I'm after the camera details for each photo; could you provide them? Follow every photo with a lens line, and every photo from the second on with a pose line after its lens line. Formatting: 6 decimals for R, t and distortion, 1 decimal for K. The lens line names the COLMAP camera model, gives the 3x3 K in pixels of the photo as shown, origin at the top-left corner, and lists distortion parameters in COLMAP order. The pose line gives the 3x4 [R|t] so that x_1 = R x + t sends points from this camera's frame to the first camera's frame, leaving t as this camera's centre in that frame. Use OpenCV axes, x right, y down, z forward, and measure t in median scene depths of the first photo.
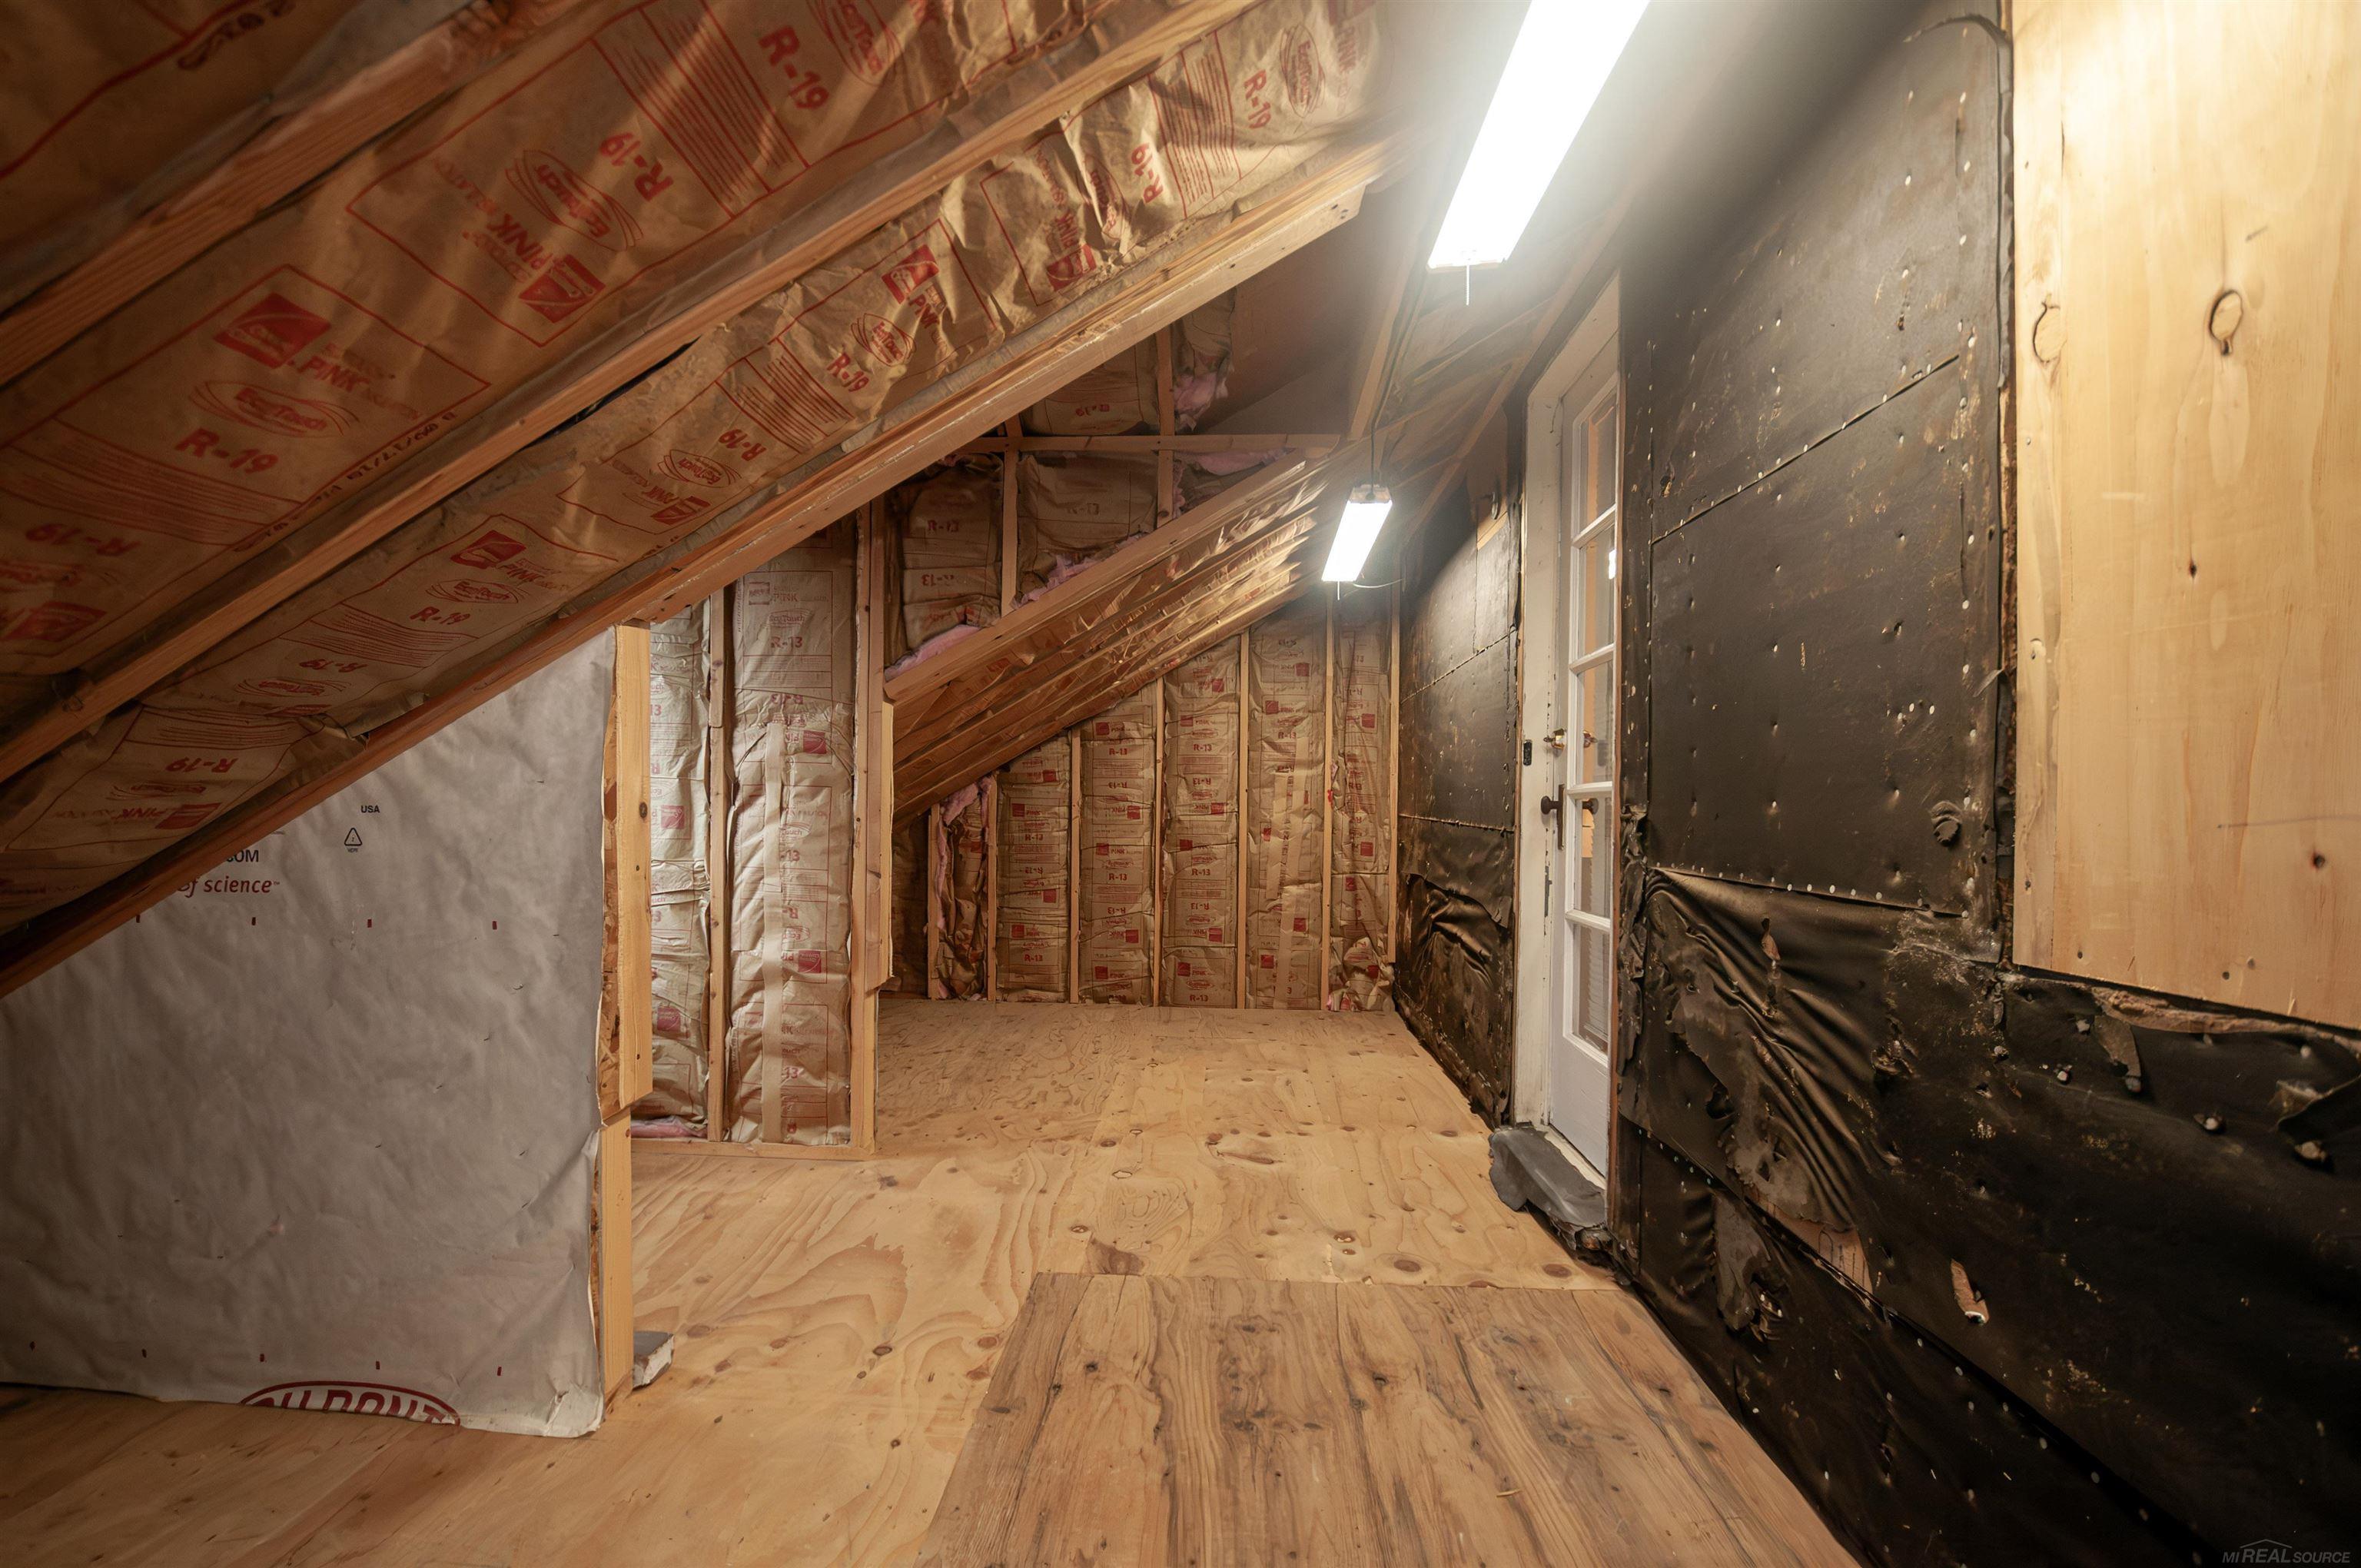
lens RADIAL K [[1094.2, 0, 1179.4], [0, 1094.2, 790.2], [0, 0, 1]] dist [0.001976, -0.000151]
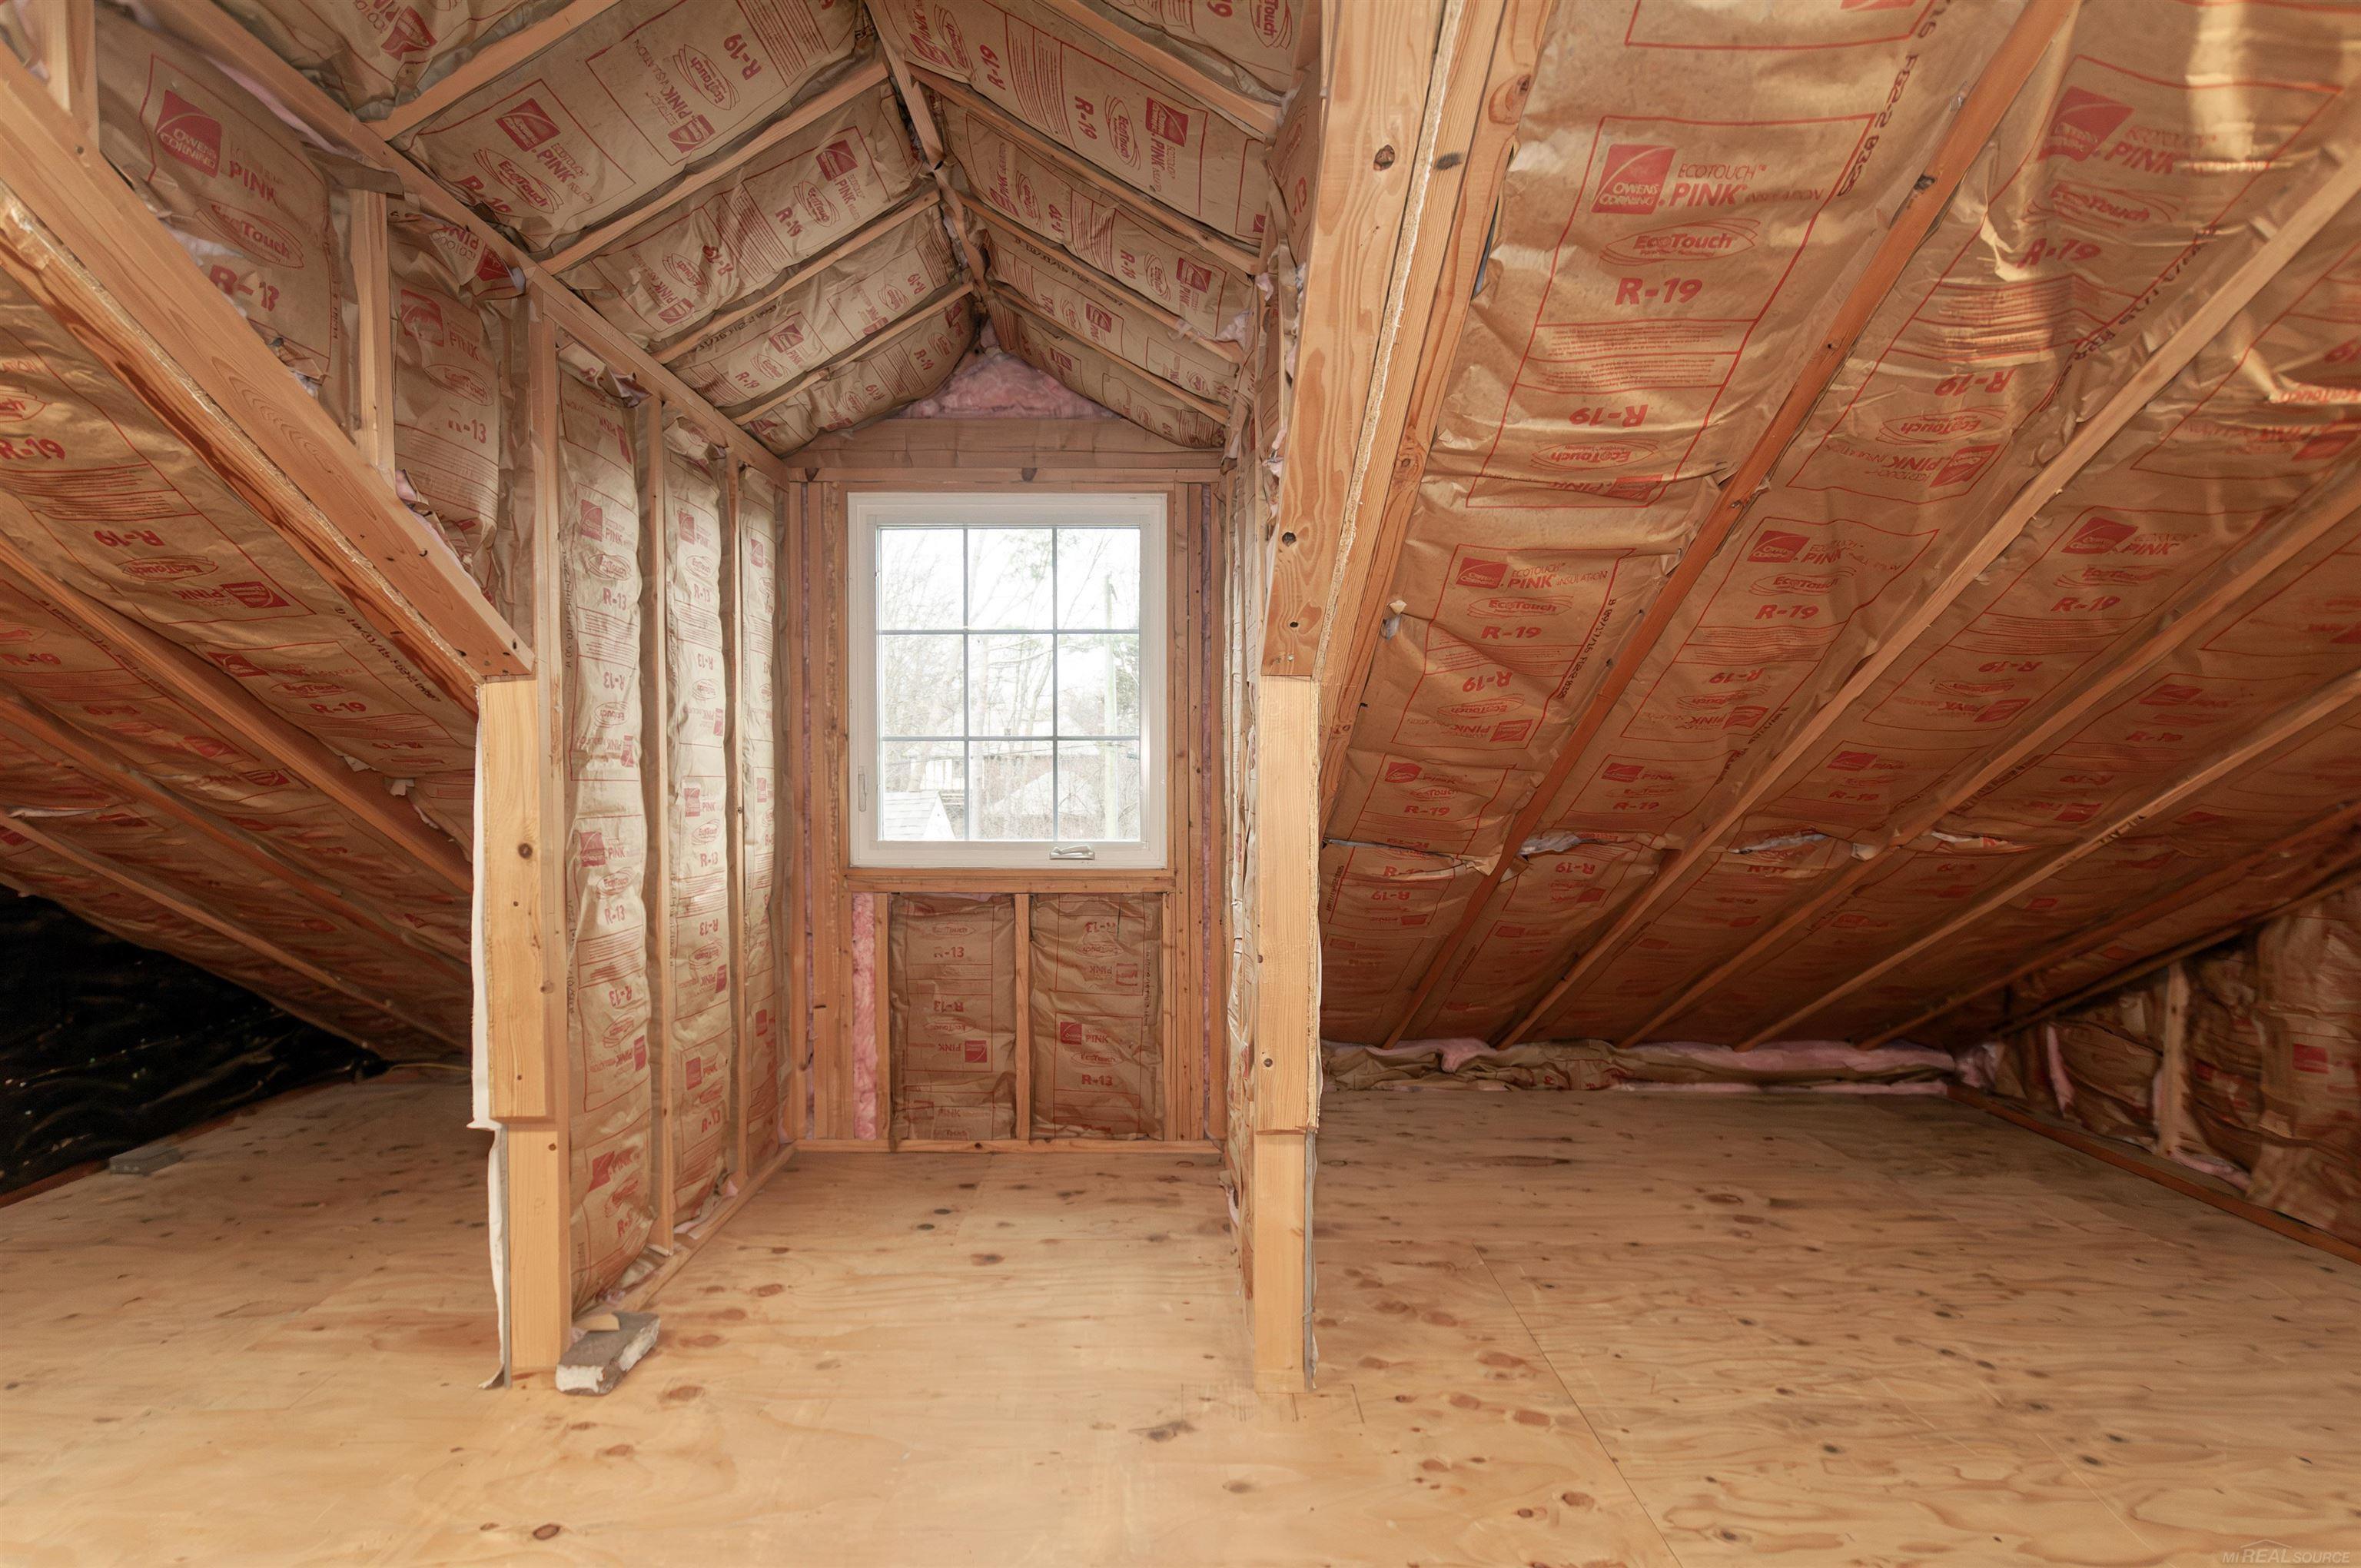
lens RADIAL K [[1094.2, 0, 1181.4], [0, 1094.2, 790.7], [0, 0, 1]] dist [0.001976, -0.000151]
pose [[0.057655, 0.003276, -0.998331, 0.370069], [0.005673, 0.999977, 0.003609, -0.024538], [0.998320, -0.005871, 0.057635, 0.938136]]
